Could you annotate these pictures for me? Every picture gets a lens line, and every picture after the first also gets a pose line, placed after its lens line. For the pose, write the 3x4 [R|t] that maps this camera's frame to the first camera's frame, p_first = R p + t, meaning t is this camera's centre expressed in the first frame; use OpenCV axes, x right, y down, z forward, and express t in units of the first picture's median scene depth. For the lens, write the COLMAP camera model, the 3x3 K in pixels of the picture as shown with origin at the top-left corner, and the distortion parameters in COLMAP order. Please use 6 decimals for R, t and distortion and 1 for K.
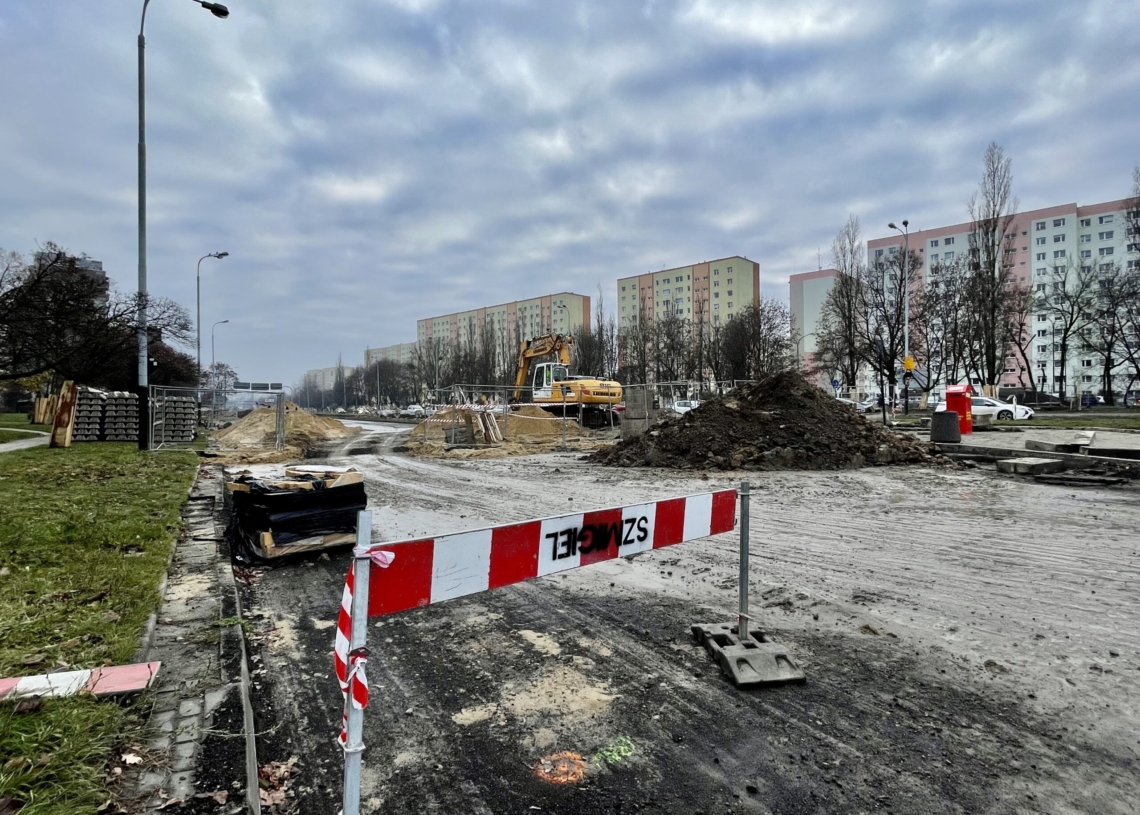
lens RADIAL K [[592.9, 0, 570.0], [0, 592.9, 407.5], [0, 0, 1]] dist [0.000069, 0.000092]
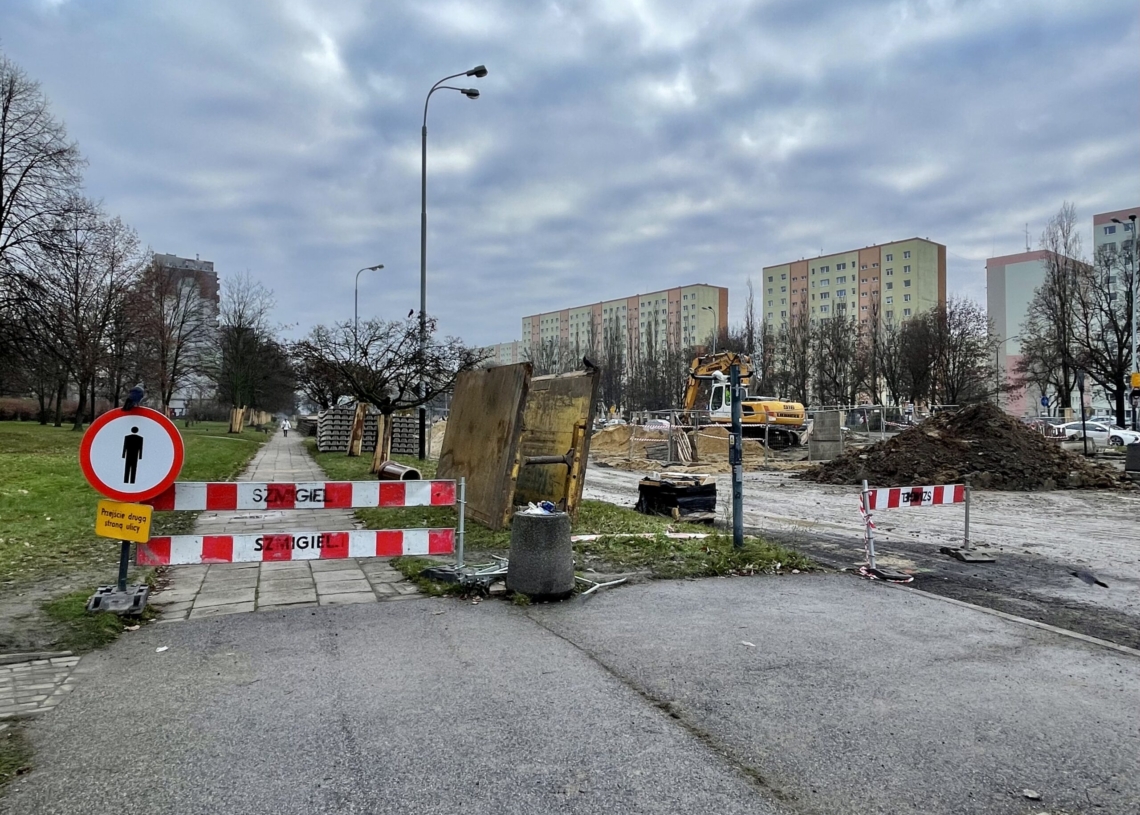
lens RADIAL K [[732.8, 0, 570.0], [0, 732.8, 407.5], [0, 0, 1]] dist [0.027492, -0.042439]
pose [[0.987288, 0.013289, -0.158385, -0.049427], [-0.015496, 0.999799, -0.012711, -0.006509], [0.158184, 0.015004, 0.987296, -0.130887]]
